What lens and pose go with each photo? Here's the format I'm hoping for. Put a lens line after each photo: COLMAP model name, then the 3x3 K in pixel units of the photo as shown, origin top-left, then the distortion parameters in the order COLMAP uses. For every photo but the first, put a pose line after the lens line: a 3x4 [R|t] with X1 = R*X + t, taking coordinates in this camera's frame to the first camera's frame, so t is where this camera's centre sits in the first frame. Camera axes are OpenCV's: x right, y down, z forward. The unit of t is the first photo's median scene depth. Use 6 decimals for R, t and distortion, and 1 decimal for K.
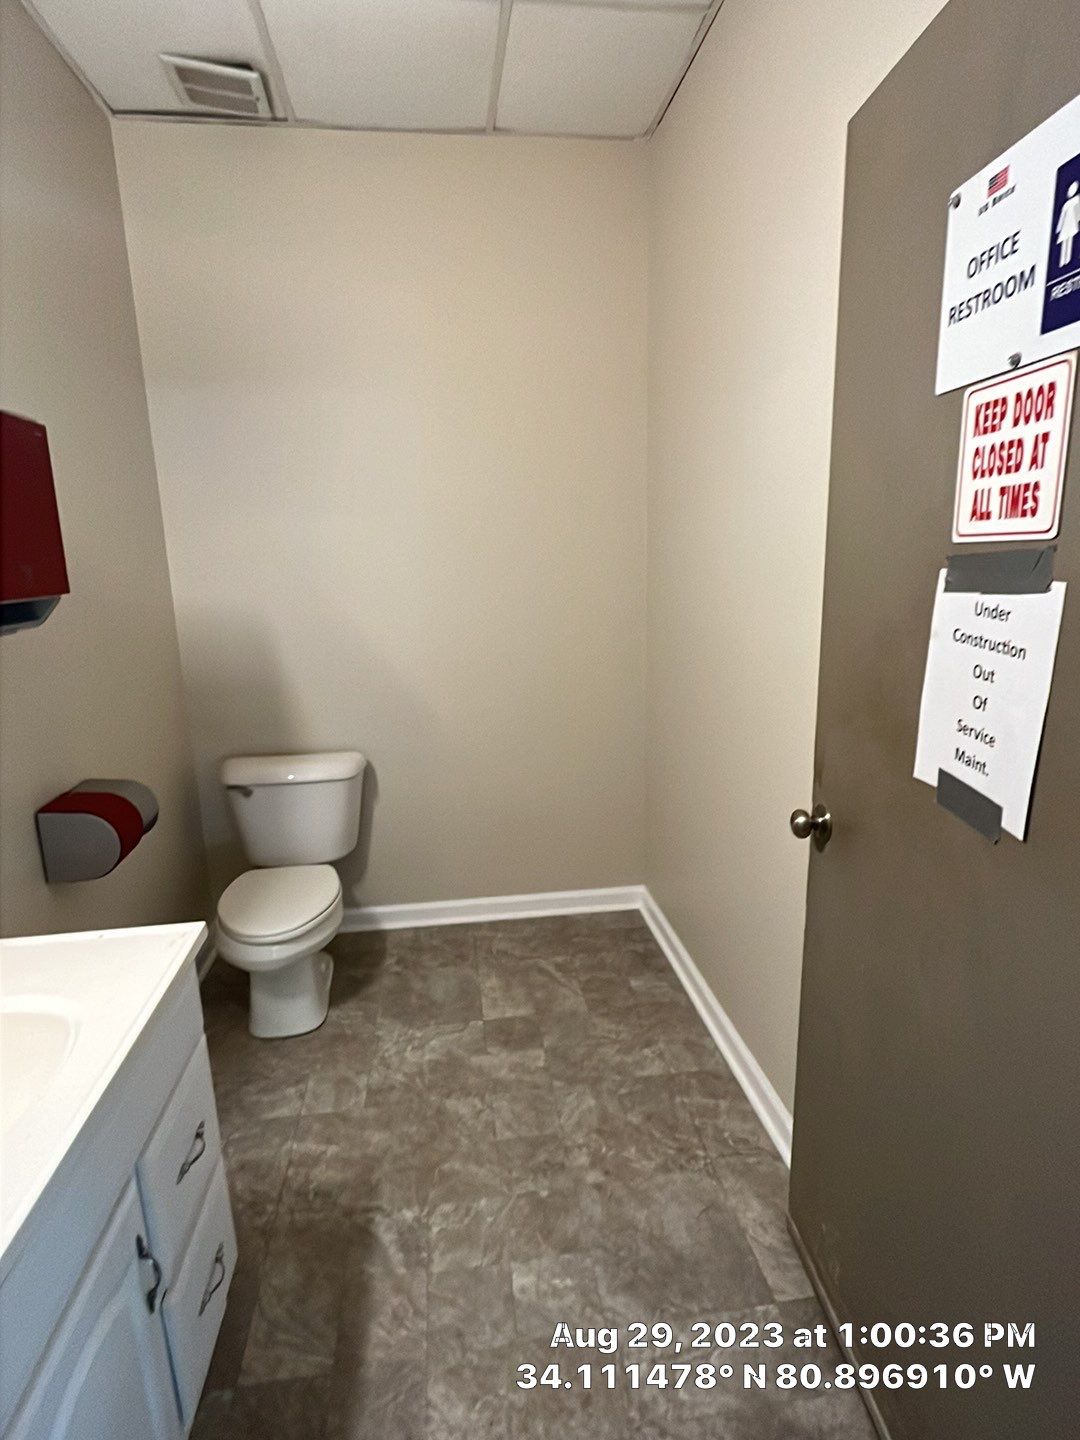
lens RADIAL K [[757.1, 0, 539.7], [0, 757.1, 720.6], [0, 0, 1]] dist [-0.002606, -0.000412]
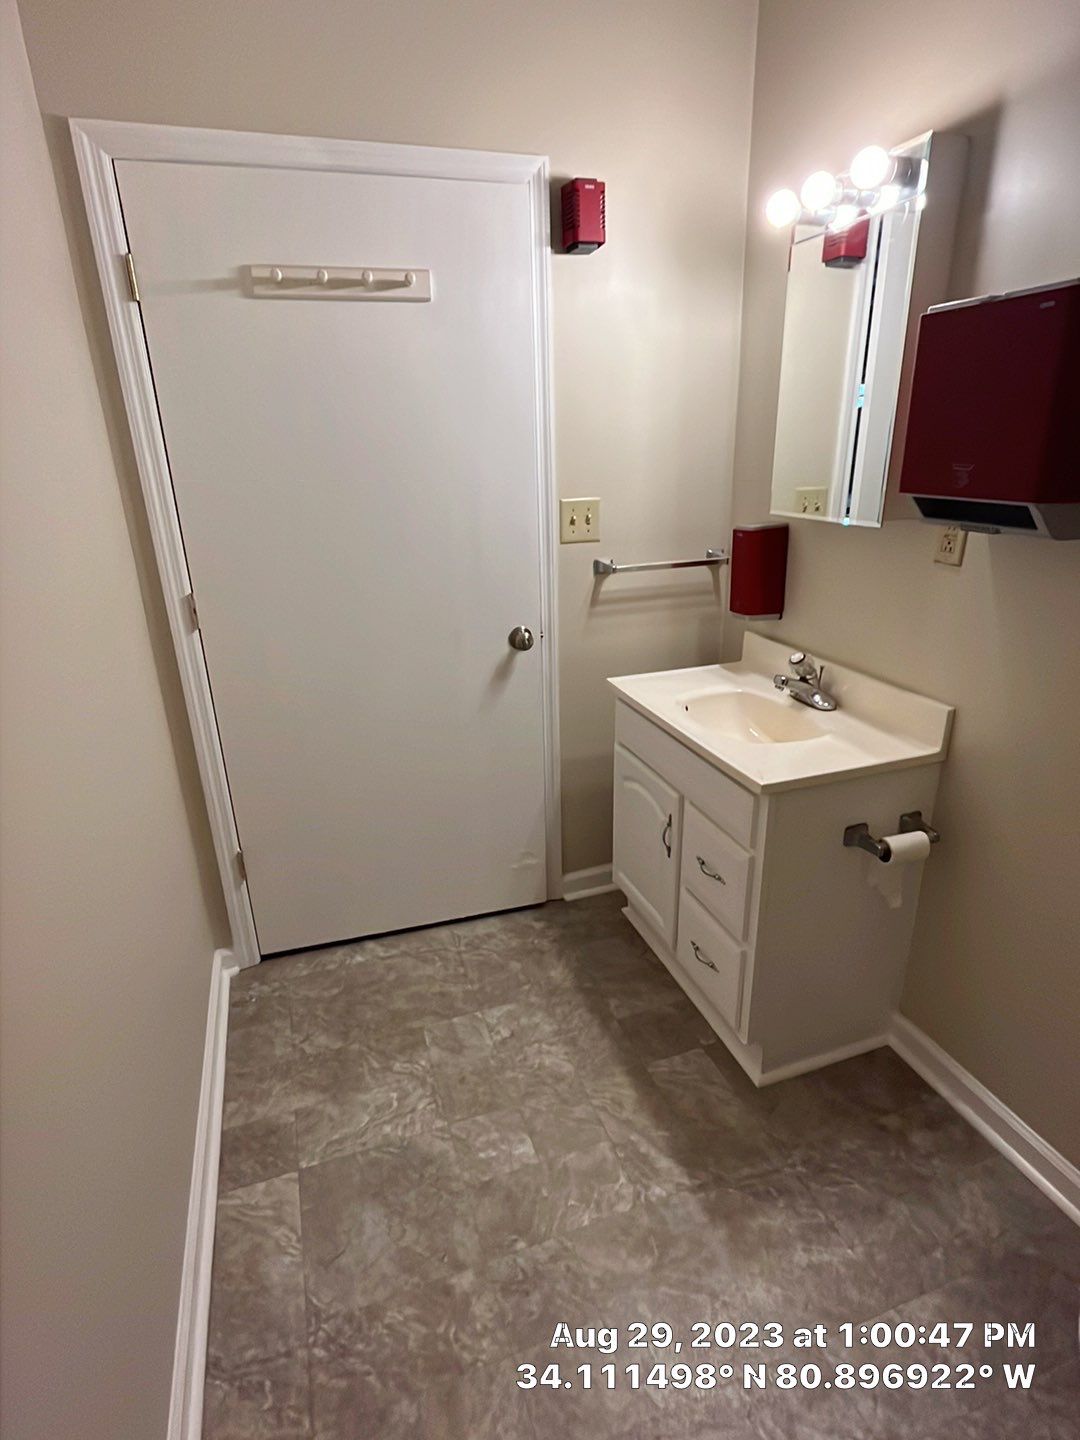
lens RADIAL K [[757.1, 0, 541.1], [0, 757.1, 719.9], [0, 0, 1]] dist [-0.002606, -0.000412]
pose [[-0.979243, 0.115022, -0.166894, 0.053967], [0.004911, 0.836614, 0.547770, -0.323214], [0.202632, 0.535580, -0.819813, 1.288230]]
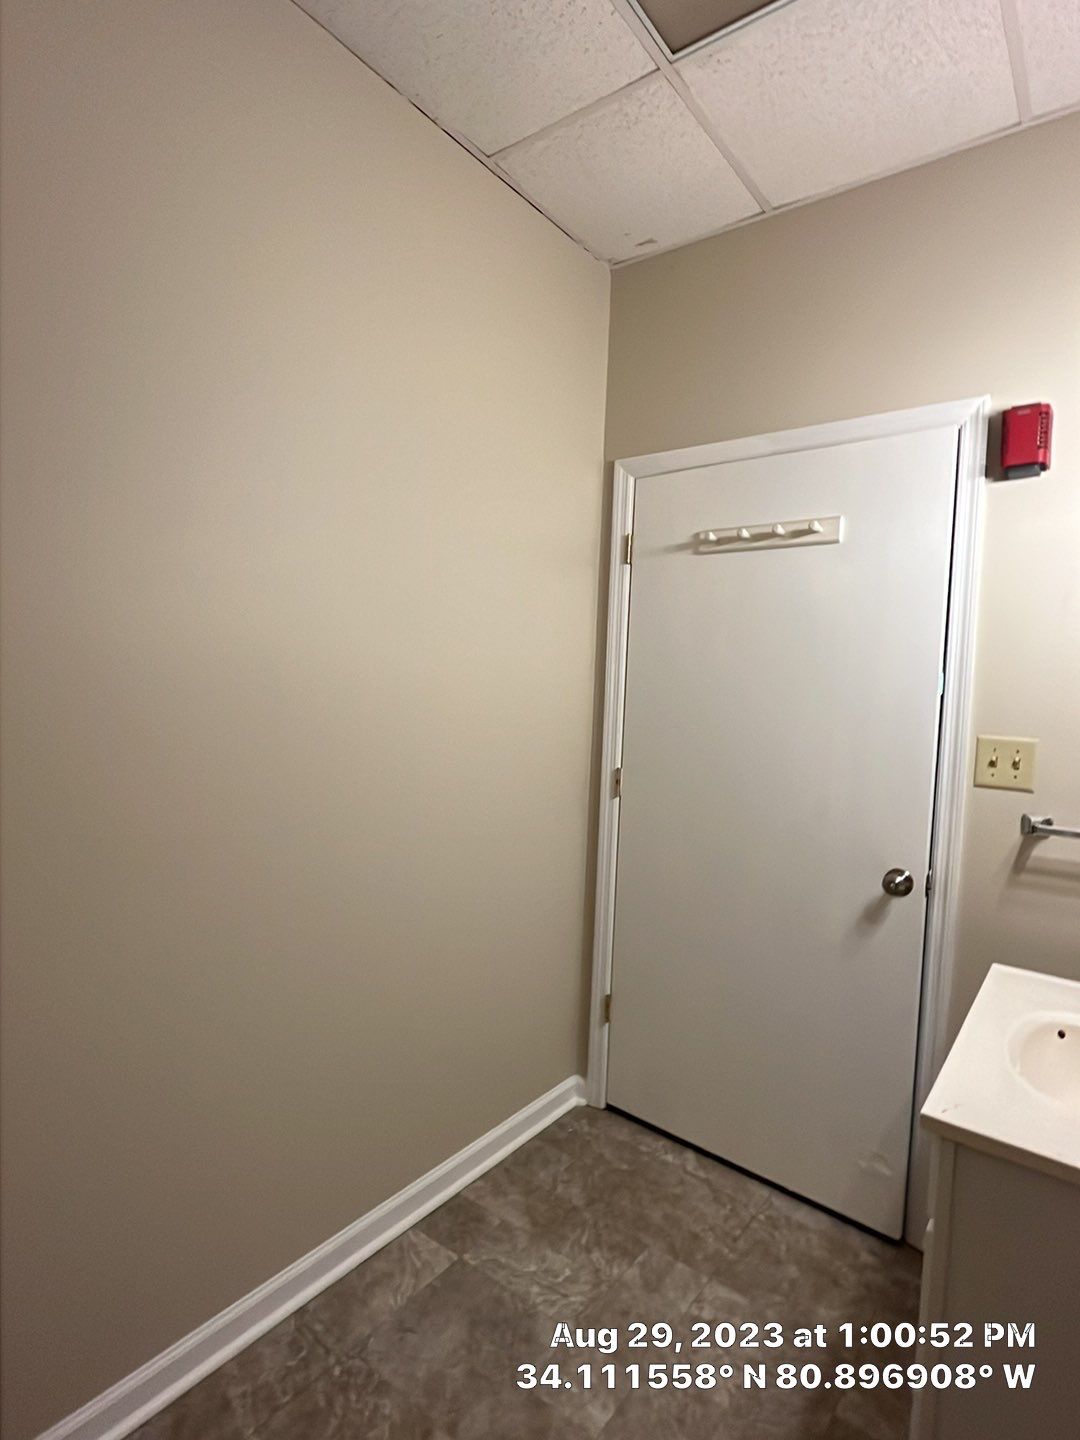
lens RADIAL K [[757.1, 0, 540.5], [0, 757.1, 720.7], [0, 0, 1]] dist [-0.002606, -0.000412]
pose [[-0.707443, -0.039467, 0.705668, -0.512191], [0.133240, 0.973090, 0.187998, -0.250003], [-0.694098, 0.227021, -0.683147, 1.228309]]
